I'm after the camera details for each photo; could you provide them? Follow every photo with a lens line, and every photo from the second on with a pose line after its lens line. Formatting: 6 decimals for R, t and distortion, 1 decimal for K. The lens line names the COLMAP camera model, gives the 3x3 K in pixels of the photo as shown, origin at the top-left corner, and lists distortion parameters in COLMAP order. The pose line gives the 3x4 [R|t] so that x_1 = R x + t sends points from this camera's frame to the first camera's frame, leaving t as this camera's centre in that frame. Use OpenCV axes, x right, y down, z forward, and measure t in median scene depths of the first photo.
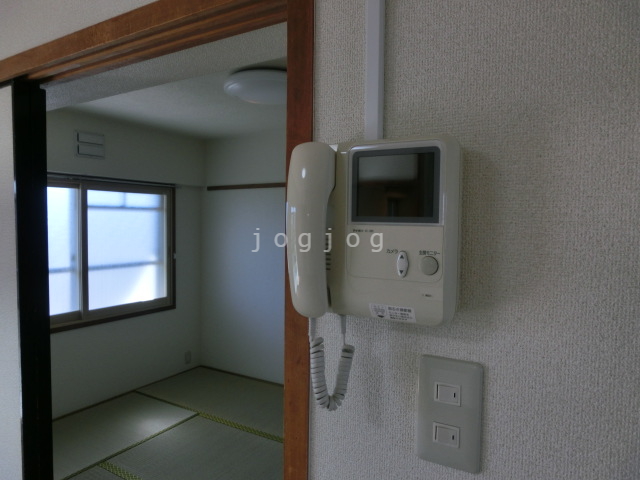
lens RADIAL K [[447.6, 0, 318.9], [0, 447.6, 238.3], [0, 0, 1]] dist [-0.038035, 0.014137]
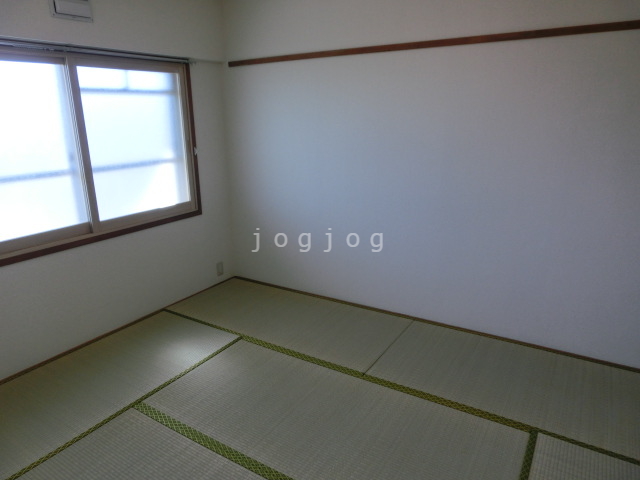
lens RADIAL K [[447.6, 0, 321.8], [0, 447.6, 241.2], [0, 0, 1]] dist [-0.038035, 0.014137]
pose [[0.999473, -0.018379, -0.026758, -0.079048], [0.024268, 0.970508, 0.239845, 0.009921], [0.021560, -0.240368, 0.970442, 0.184112]]
